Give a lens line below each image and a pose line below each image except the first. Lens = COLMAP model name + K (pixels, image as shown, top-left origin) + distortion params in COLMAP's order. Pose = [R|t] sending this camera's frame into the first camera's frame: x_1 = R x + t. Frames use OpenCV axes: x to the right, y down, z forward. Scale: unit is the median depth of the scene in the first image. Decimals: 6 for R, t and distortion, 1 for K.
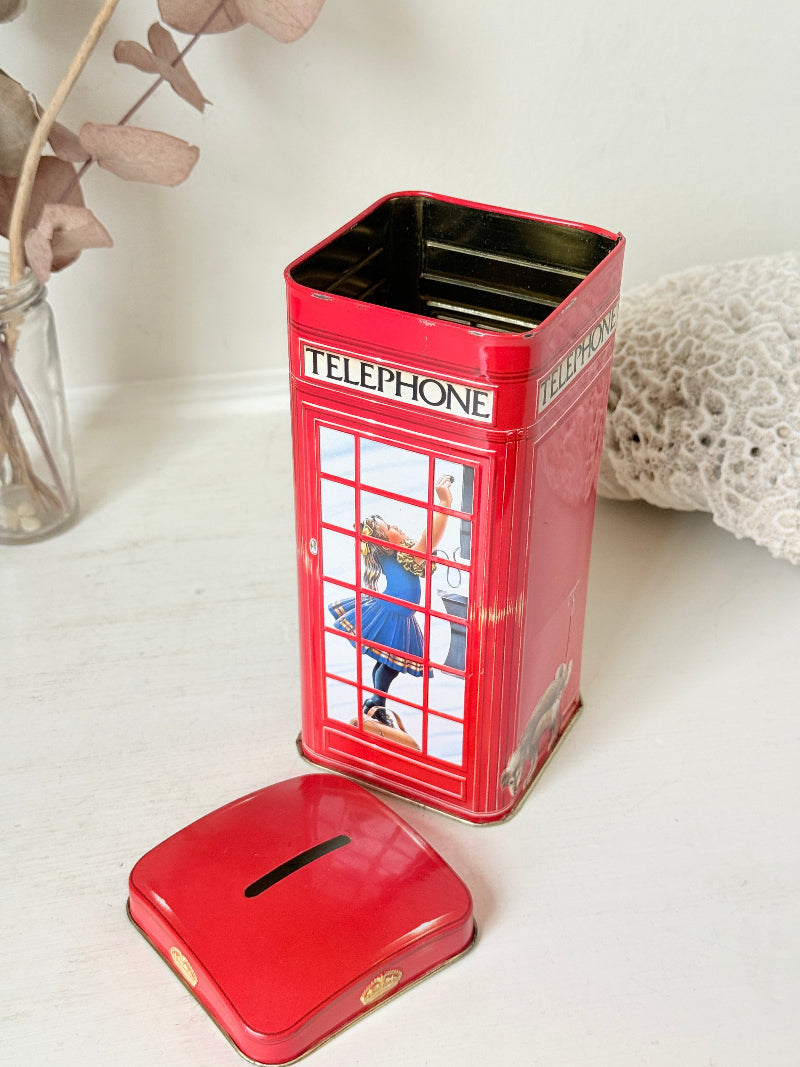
lens RADIAL K [[1608.3, 0, 400.0], [0, 1608.3, 533.5], [0, 0, 1]] dist [0.245713, -0.034499]
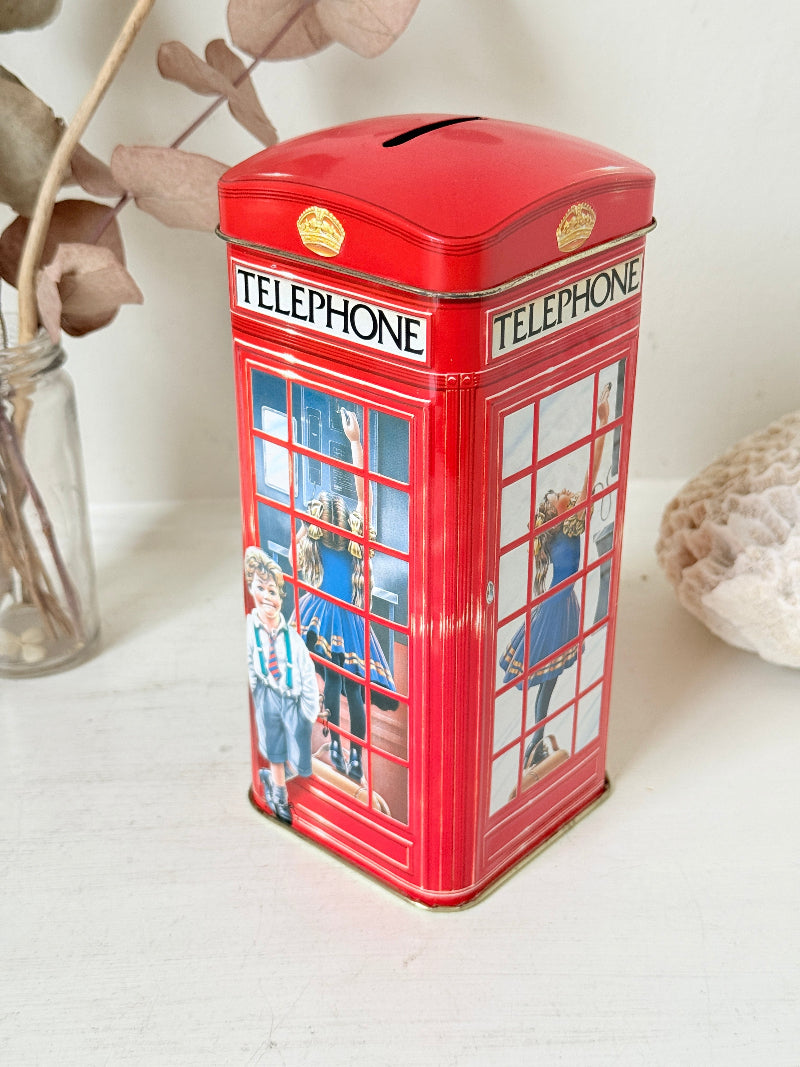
lens RADIAL K [[1608.3, 0, 400.0], [0, 1608.3, 533.5], [0, 0, 1]] dist [0.245713, -0.034499]
pose [[0.988217, 0.048475, -0.145180, 0.070288], [-0.068975, 0.987791, -0.139682, 0.039265], [0.136637, 0.148050, 0.979496, 0.257215]]
